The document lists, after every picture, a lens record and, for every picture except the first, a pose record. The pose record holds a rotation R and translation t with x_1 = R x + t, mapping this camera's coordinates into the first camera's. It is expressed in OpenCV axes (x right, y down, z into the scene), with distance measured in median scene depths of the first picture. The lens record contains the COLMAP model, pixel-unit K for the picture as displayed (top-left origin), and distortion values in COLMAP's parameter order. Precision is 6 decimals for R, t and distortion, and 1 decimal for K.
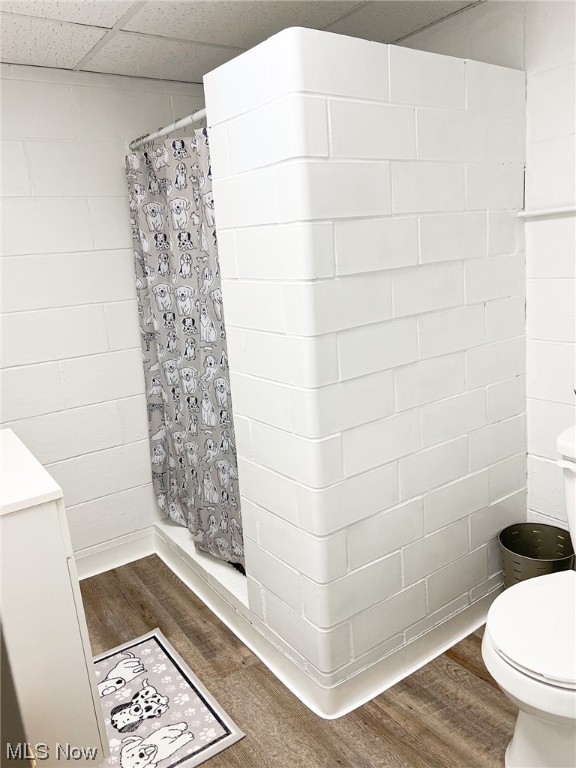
lens RADIAL K [[577.8, 0, 289.7], [0, 577.8, 387.3], [0, 0, 1]] dist [0.014732, -0.005657]
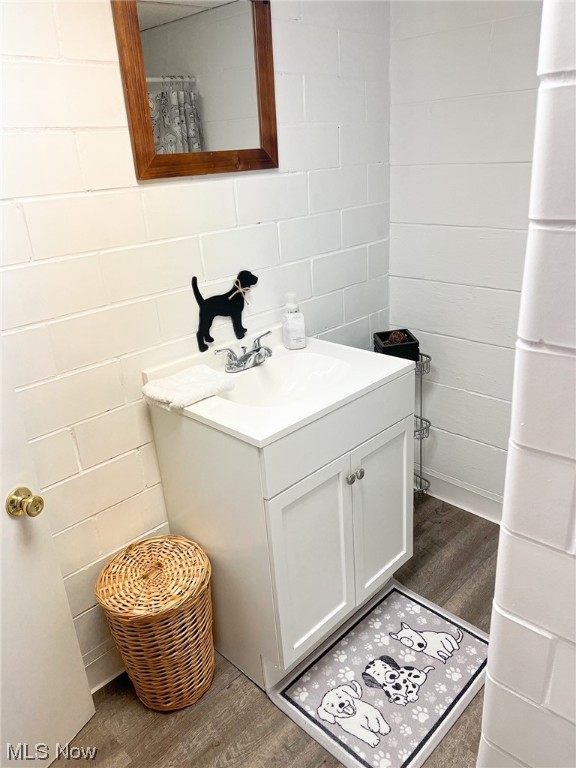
lens RADIAL K [[577.8, 0, 288.6], [0, 577.8, 378.4], [0, 0, 1]] dist [0.014732, -0.005657]
pose [[0.185898, 0.425251, -0.885779, 0.356484], [-0.179863, 0.900988, 0.394804, -0.251889], [0.965966, 0.085925, 0.243979, 0.552802]]
